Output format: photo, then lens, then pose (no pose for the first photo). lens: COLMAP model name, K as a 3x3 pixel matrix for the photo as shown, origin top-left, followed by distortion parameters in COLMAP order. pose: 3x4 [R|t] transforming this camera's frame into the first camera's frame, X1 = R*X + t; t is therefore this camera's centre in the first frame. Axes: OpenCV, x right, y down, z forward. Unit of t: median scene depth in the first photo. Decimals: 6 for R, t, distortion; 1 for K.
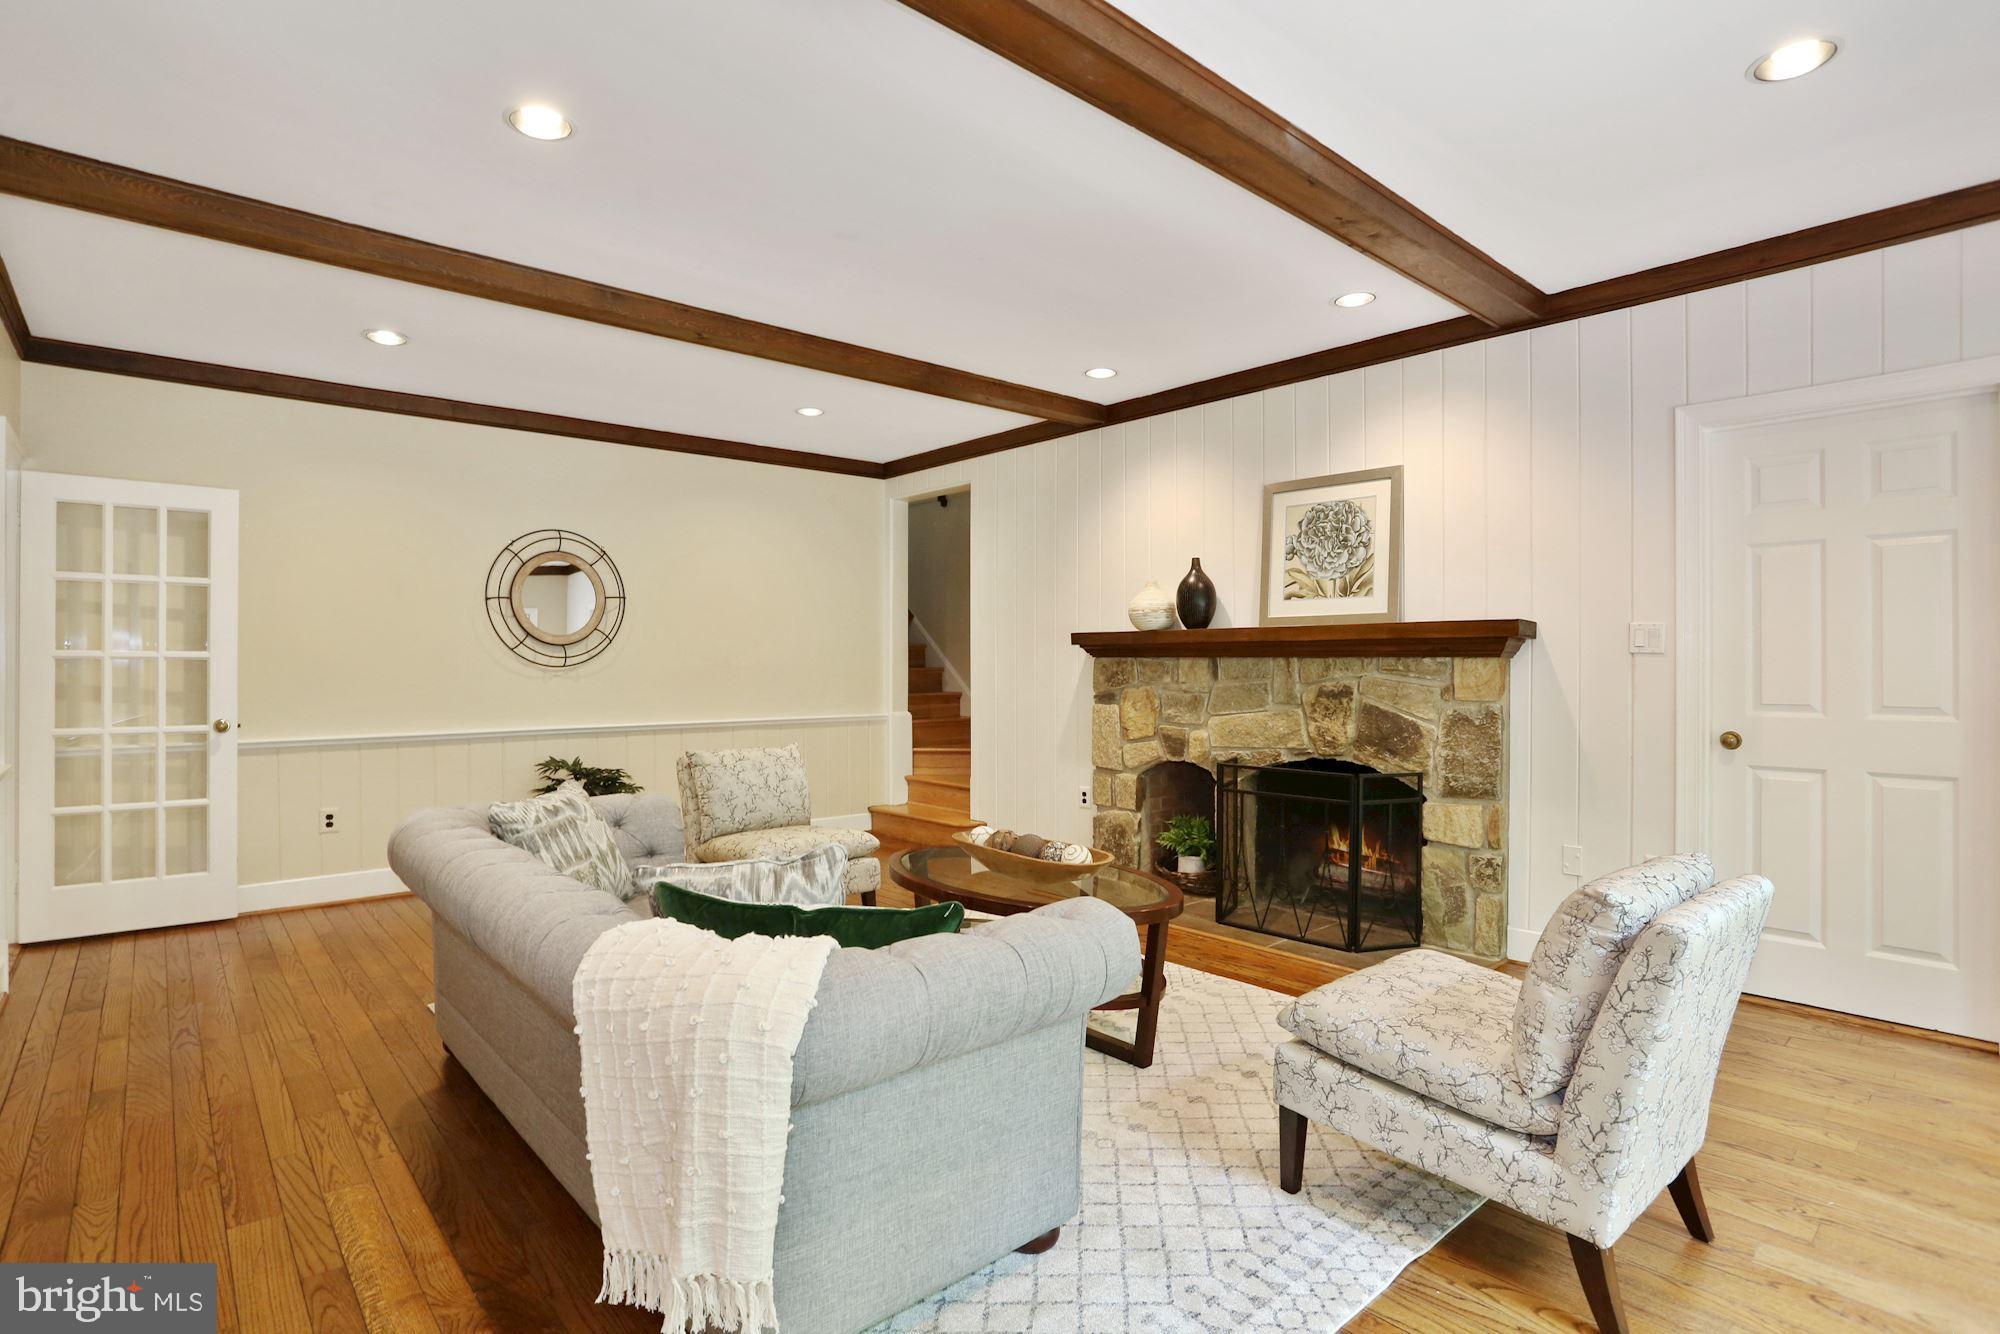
lens RADIAL K [[1001.9, 0, 984.6], [0, 1001.9, 651.0], [0, 0, 1]] dist [-0.075254, 0.034891]
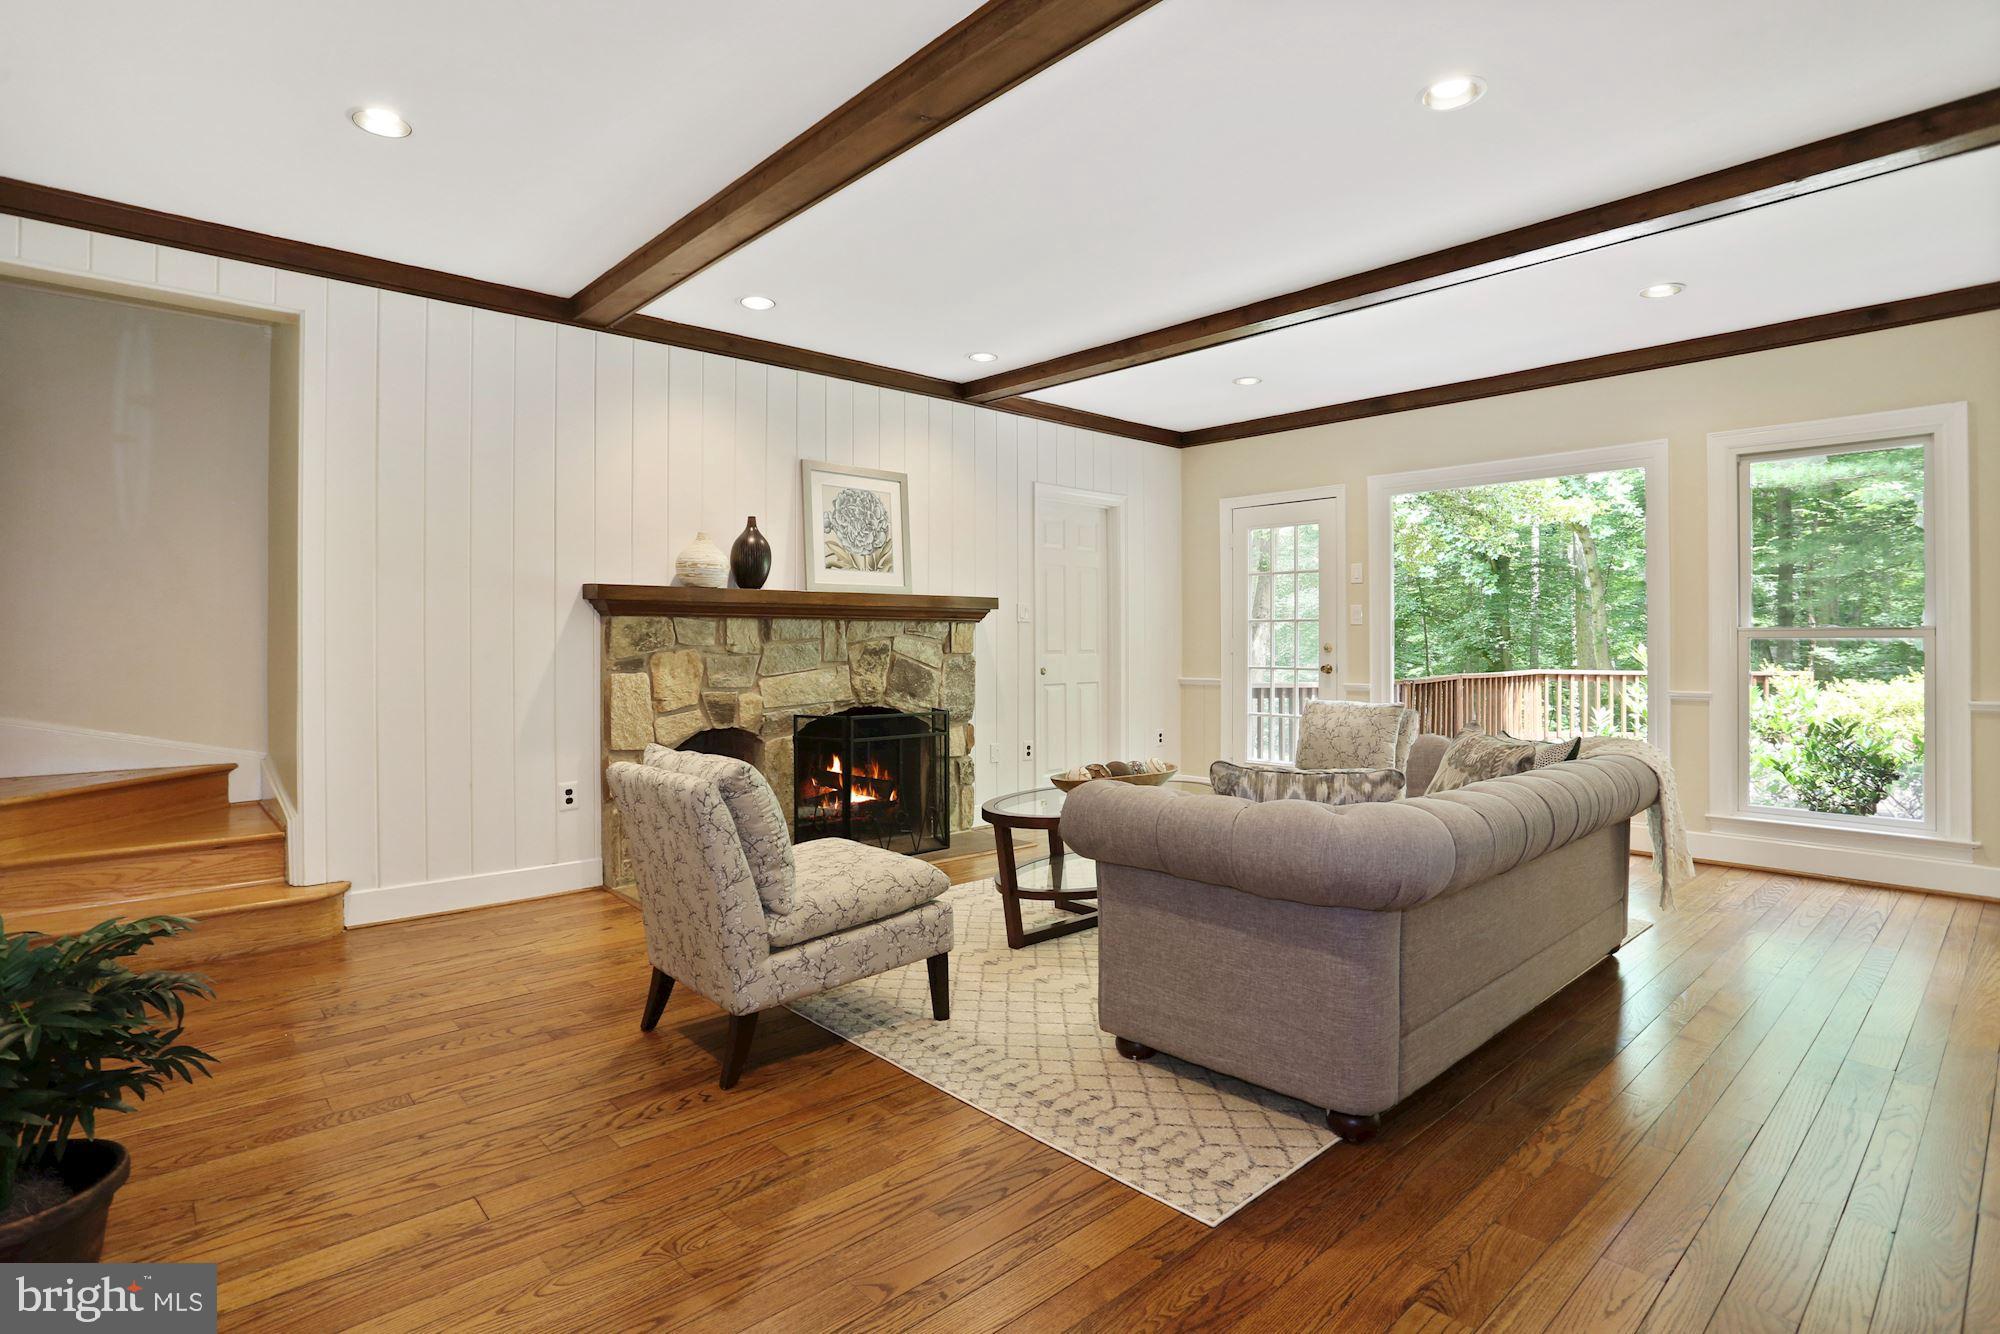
lens RADIAL K [[1001.9, 0, 984.6], [0, 1001.9, 651.0], [0, 0, 1]] dist [-0.075254, 0.034891]
pose [[-0.013927, -0.004320, 0.999894, -0.832393], [-0.004318, 0.999982, 0.004261, 0.035903], [-0.999894, -0.004258, -0.013945, 0.854358]]
